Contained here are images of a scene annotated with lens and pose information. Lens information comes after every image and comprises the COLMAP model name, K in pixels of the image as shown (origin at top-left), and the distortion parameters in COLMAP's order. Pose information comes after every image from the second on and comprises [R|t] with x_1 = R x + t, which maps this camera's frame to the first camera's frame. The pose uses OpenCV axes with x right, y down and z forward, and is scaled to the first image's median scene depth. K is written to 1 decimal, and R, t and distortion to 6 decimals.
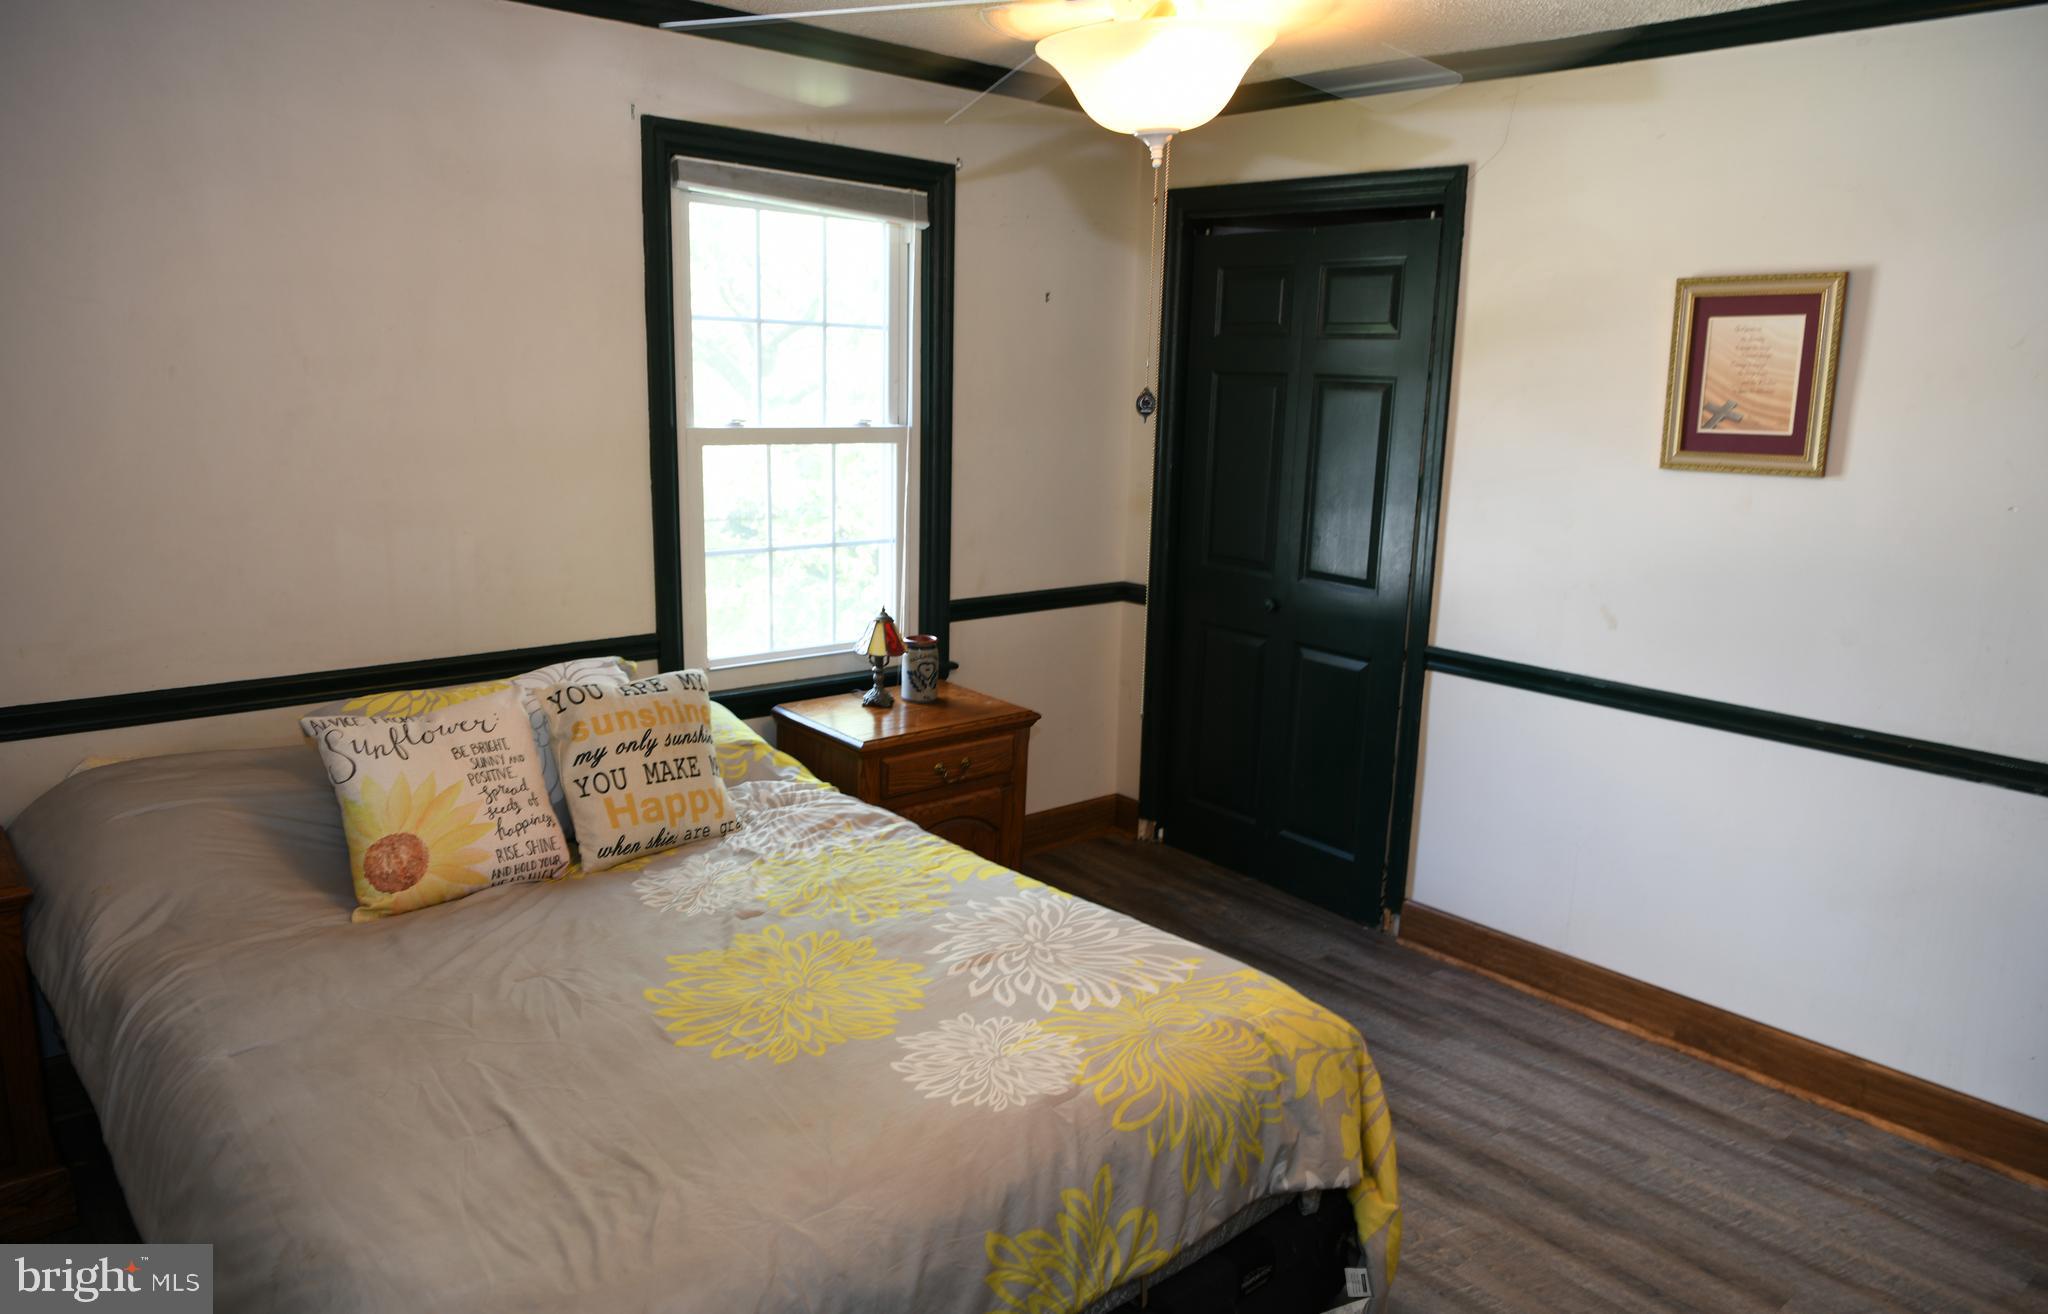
lens RADIAL K [[1403.7, 0, 1023.1], [0, 1403.7, 650.3], [0, 0, 1]] dist [-0.003771, -0.000420]
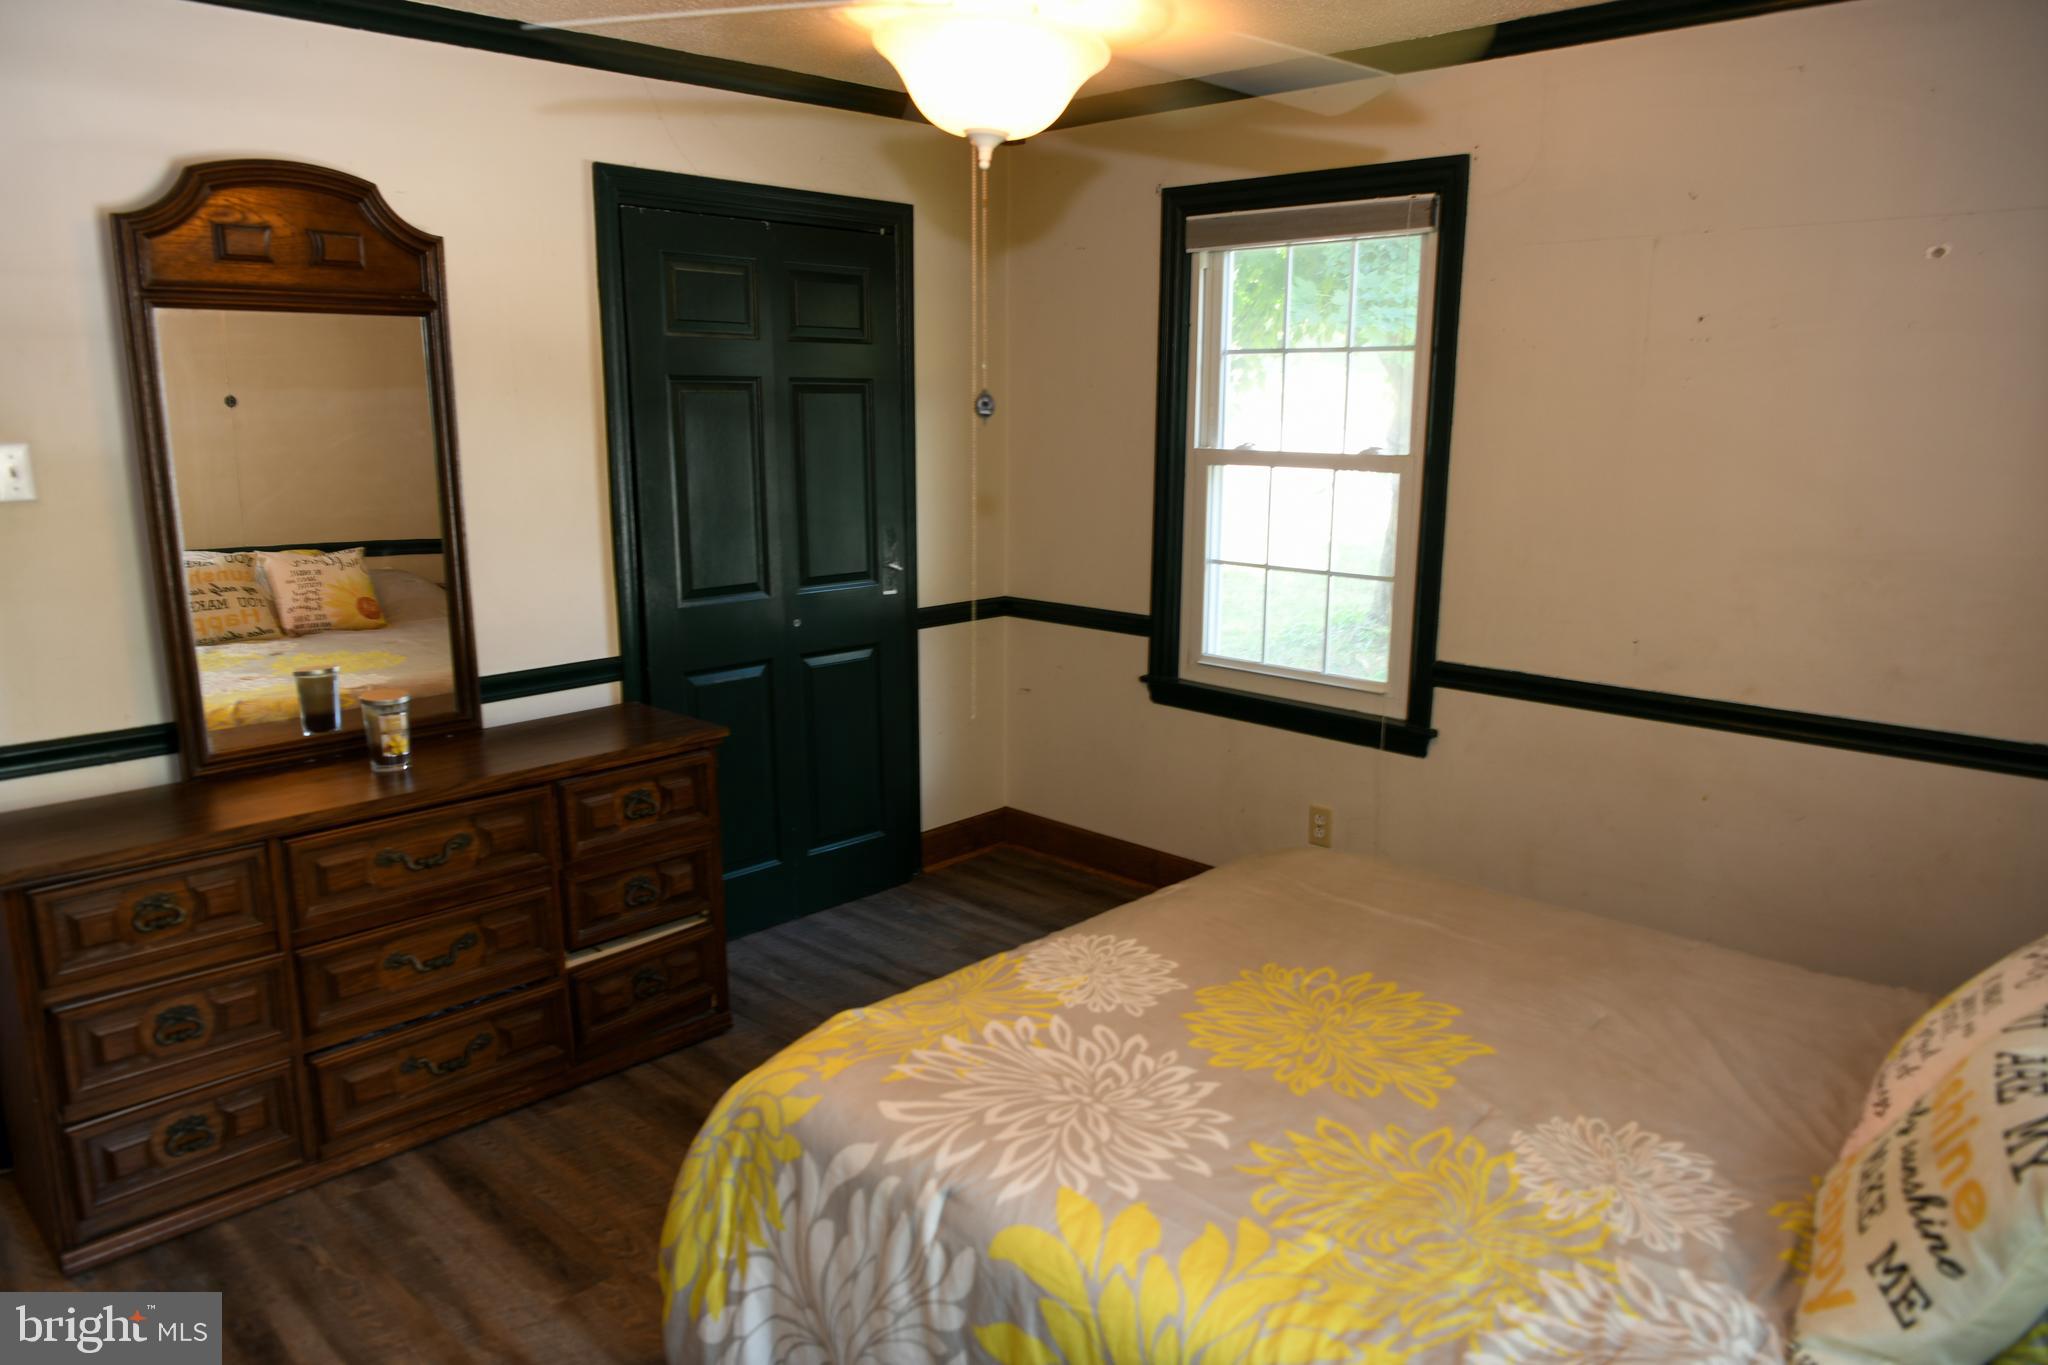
lens RADIAL K [[1408.5, 0, 1021.3], [0, 1408.5, 691.2], [0, 0, 1]] dist [-0.019689, 0.004709]
pose [[-0.995894, -0.011776, -0.089763, 0.130492], [-0.045835, 0.920622, 0.387755, -0.331159], [0.078071, 0.390277, -0.917381, 1.758475]]
